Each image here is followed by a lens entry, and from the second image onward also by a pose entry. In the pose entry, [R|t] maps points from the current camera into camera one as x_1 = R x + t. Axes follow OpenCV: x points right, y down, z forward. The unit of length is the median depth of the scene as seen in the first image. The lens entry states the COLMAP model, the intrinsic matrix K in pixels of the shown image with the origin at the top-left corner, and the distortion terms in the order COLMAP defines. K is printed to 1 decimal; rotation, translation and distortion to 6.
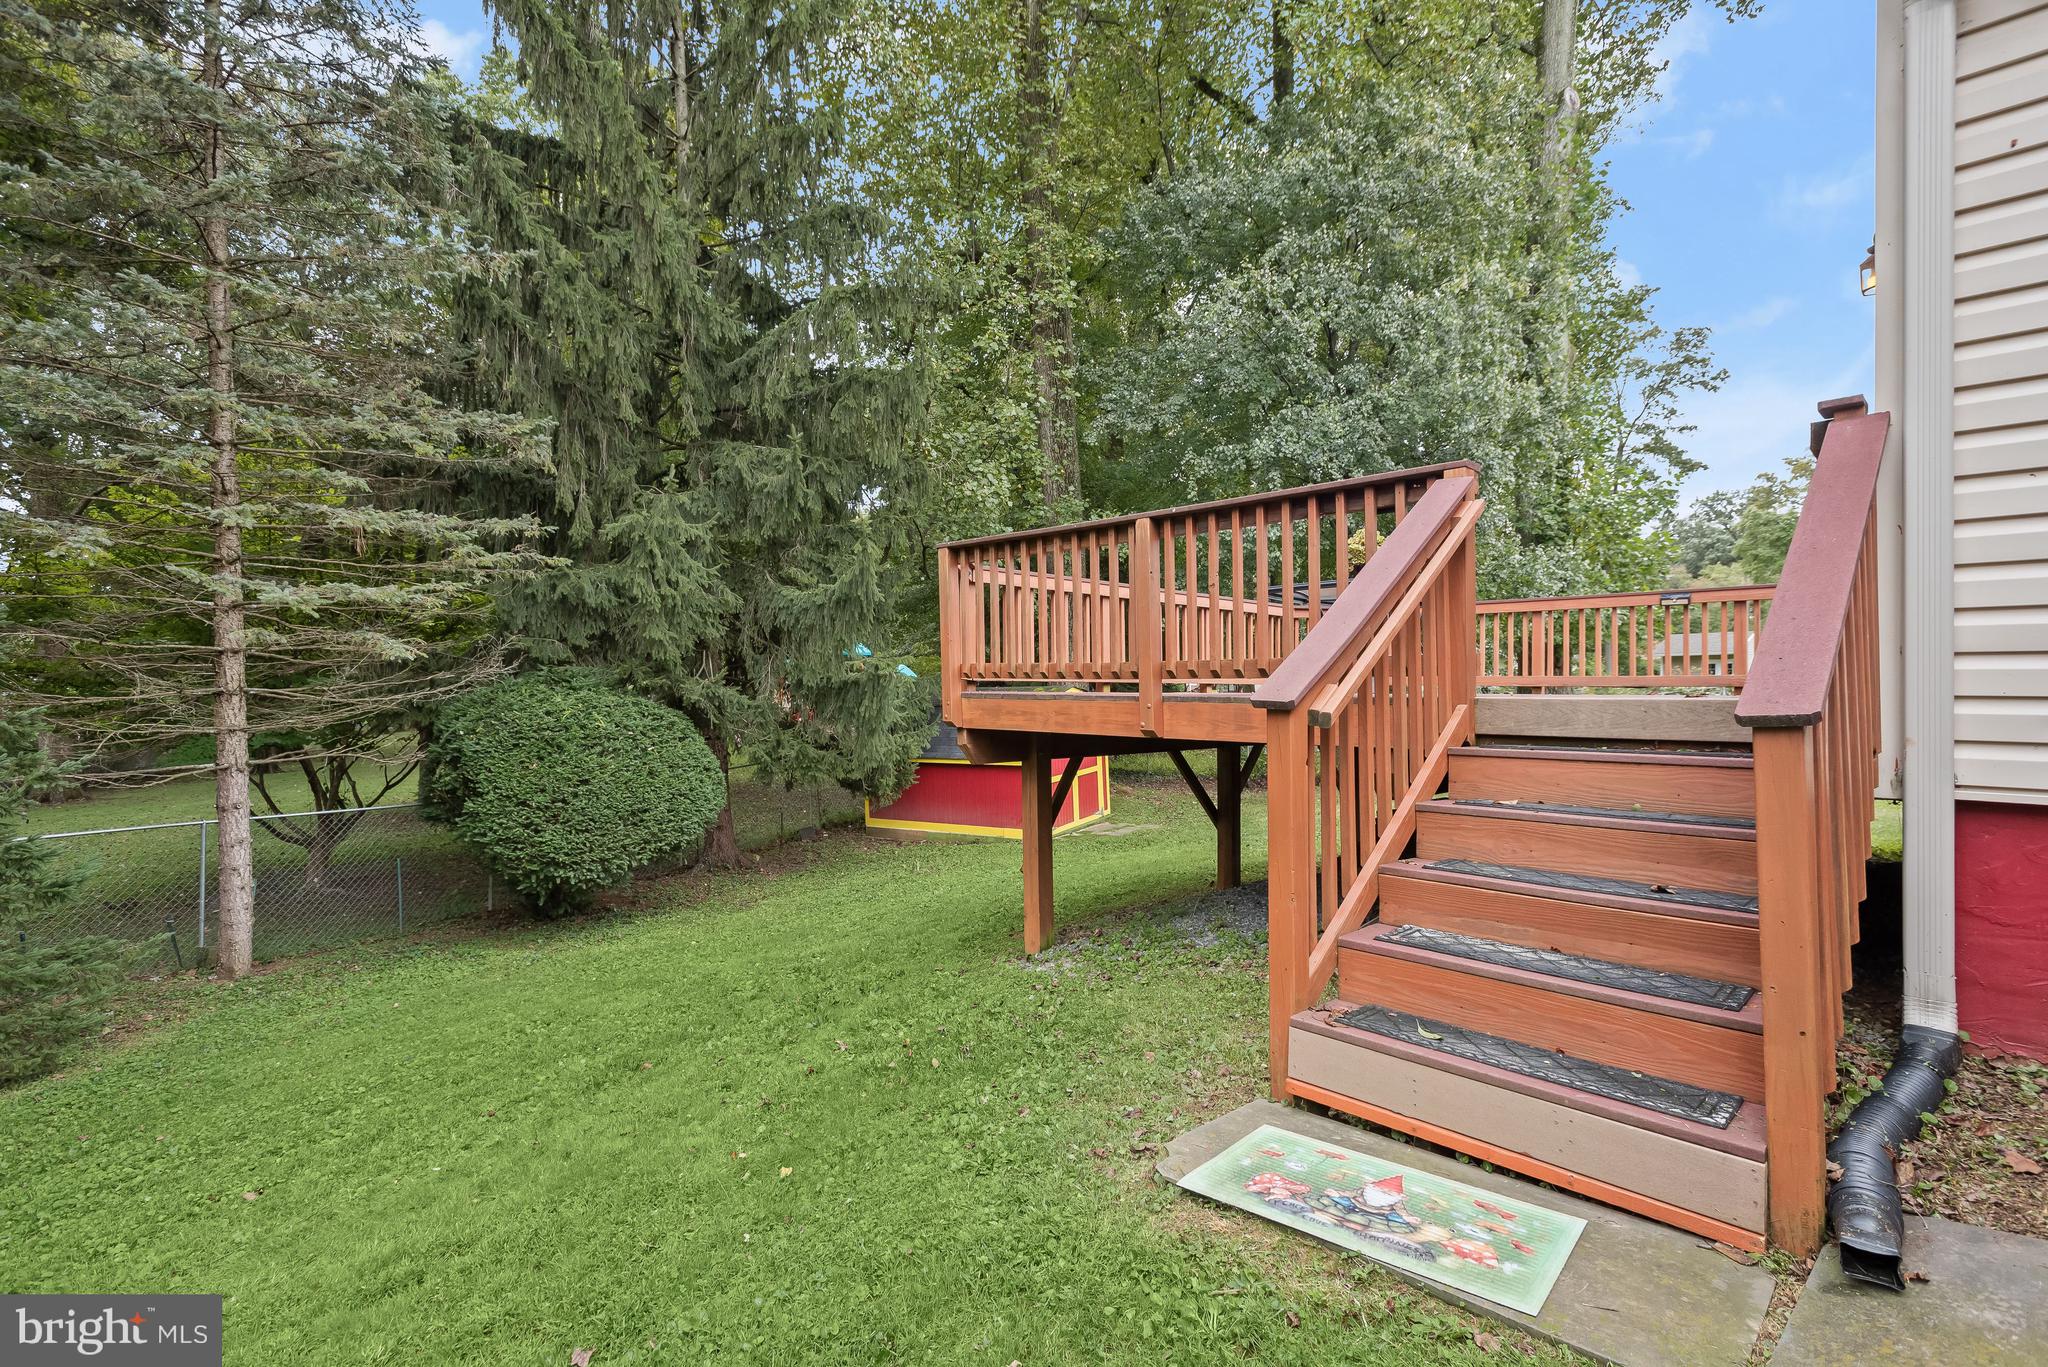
lens RADIAL K [[967.0, 0, 1041.6], [0, 967.0, 687.7], [0, 0, 1]] dist [0.017944, -0.004231]
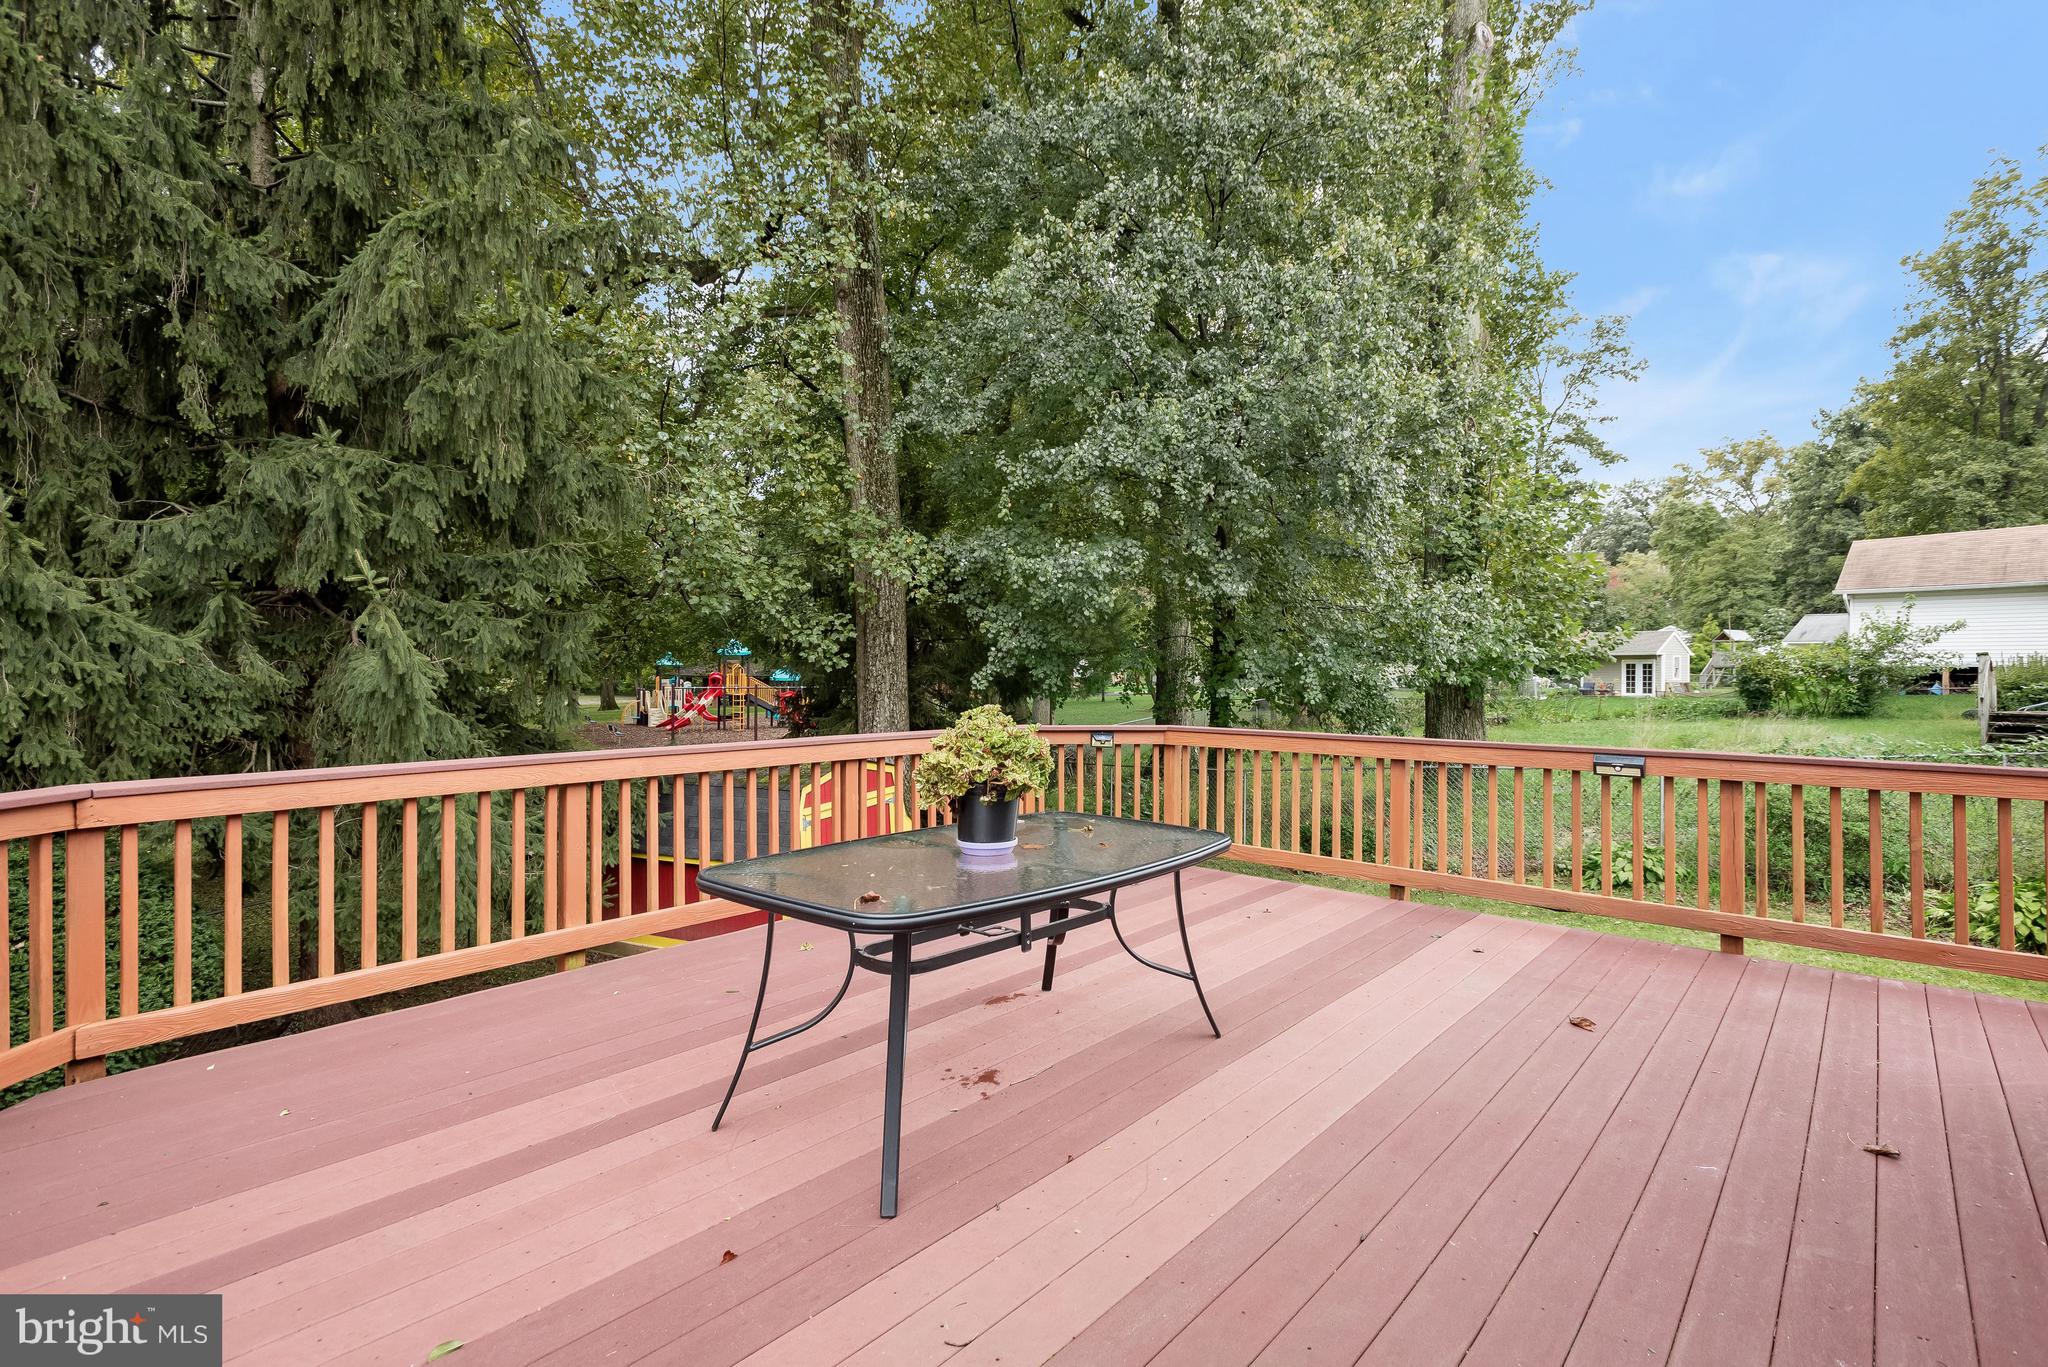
lens RADIAL K [[967.0, 0, 1030.4], [0, 967.0, 667.1], [0, 0, 1]] dist [0.017944, -0.004231]
pose [[0.998611, 0.002811, 0.052605, 0.112112], [-0.003003, 0.999989, 0.003571, -0.062946], [-0.052594, -0.003724, 0.998609, 0.182633]]
